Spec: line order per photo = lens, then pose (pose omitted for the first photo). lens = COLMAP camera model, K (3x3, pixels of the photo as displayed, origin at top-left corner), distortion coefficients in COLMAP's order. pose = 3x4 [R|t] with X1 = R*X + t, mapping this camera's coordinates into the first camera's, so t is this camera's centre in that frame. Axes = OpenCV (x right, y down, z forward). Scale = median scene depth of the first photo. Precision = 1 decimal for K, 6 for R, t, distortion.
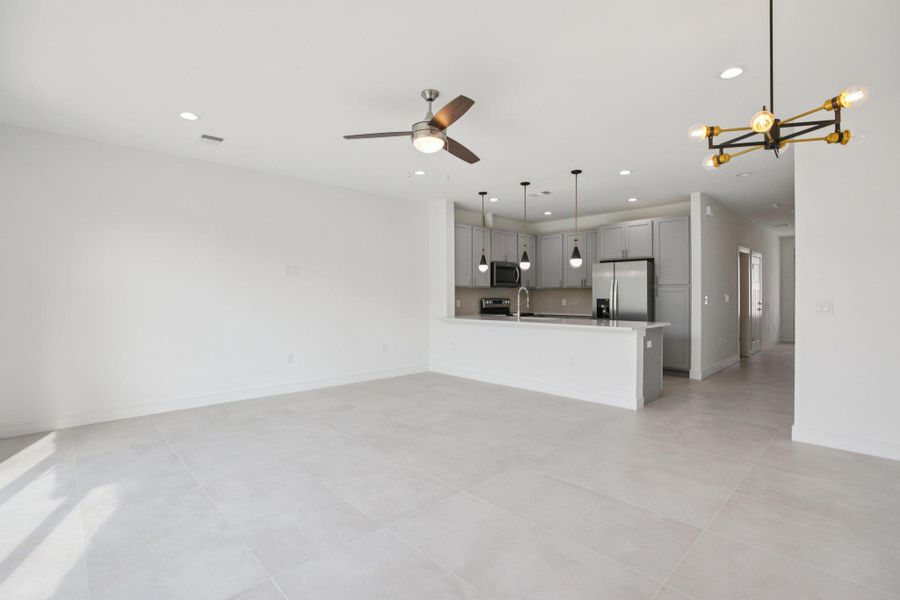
lens RADIAL K [[425.8, 0, 448.3], [0, 425.8, 294.9], [0, 0, 1]] dist [-0.022154, 0.004685]
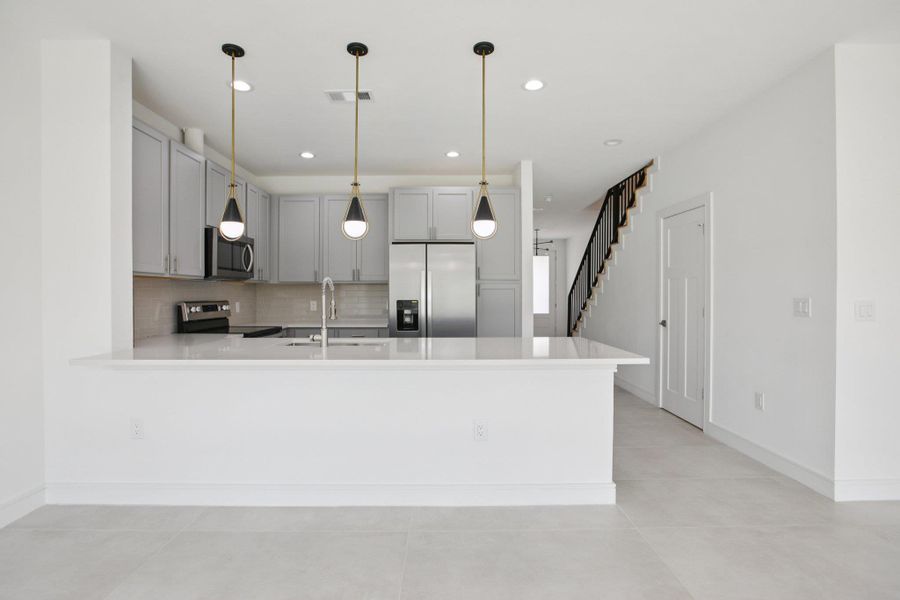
lens RADIAL K [[425.8, 0, 441.9], [0, 425.8, 292.8], [0, 0, 1]] dist [-0.022154, 0.004685]
pose [[0.693233, 0.000383, 0.720713, -0.067755], [0.002173, 0.999994, -0.002622, 0.000001], [-0.720710, 0.003383, 0.693228, 0.514768]]
